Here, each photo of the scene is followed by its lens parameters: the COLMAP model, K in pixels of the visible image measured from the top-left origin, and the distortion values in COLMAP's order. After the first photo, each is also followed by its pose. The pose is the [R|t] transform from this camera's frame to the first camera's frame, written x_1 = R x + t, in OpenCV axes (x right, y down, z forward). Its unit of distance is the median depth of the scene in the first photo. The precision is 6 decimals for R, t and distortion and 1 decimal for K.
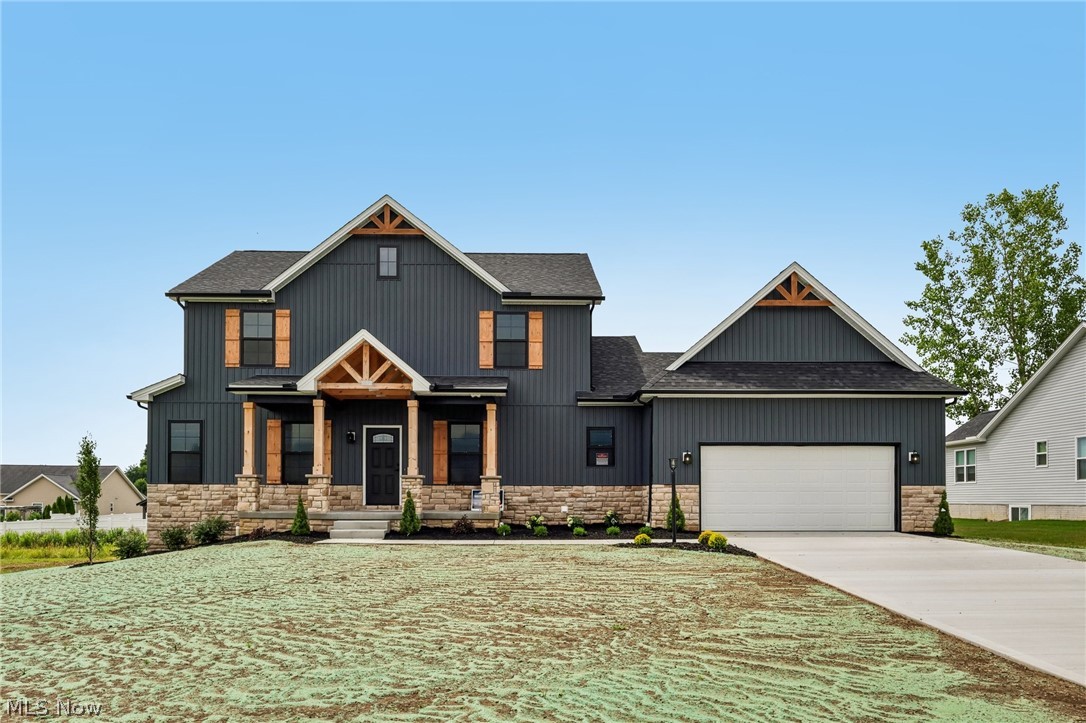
lens RADIAL K [[852.5, 0, 543.0], [0, 852.5, 361.5], [0, 0, 1]] dist [-0.011235, -0.002167]
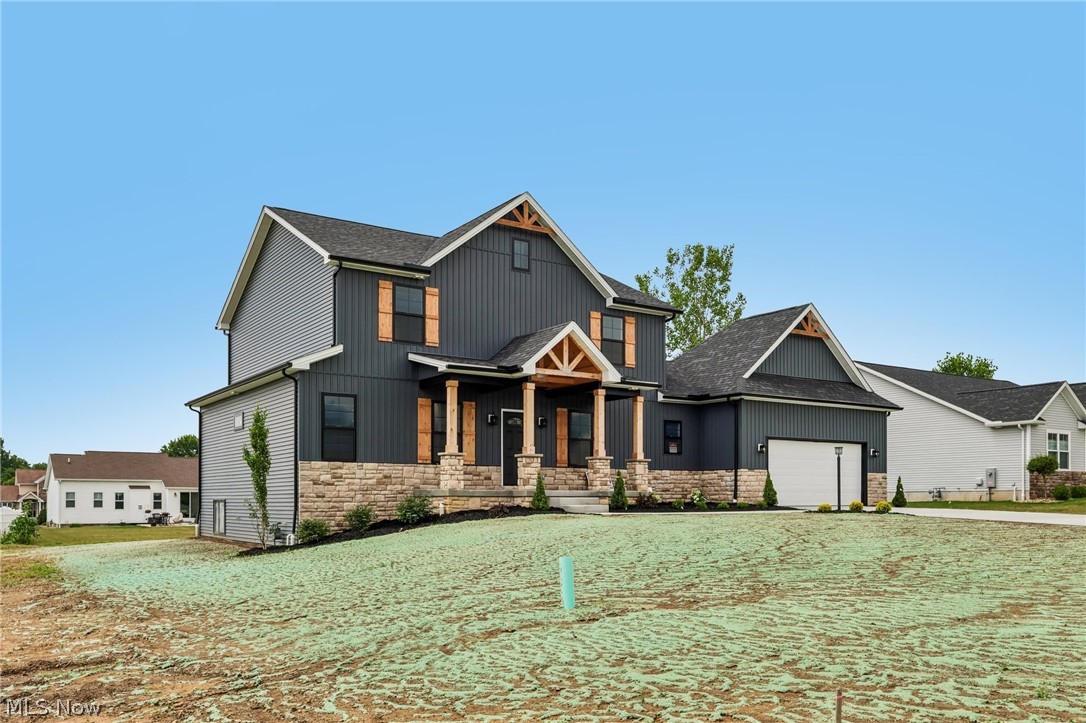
lens RADIAL K [[889.3, 0, 543.0], [0, 889.3, 361.5], [0, 0, 1]] dist [-0.001284, -0.000492]
pose [[0.840488, 0.080470, 0.535822, -0.763035], [-0.083022, 0.996359, -0.019404, 0.034596], [-0.535432, -0.028176, 0.844108, 0.059240]]
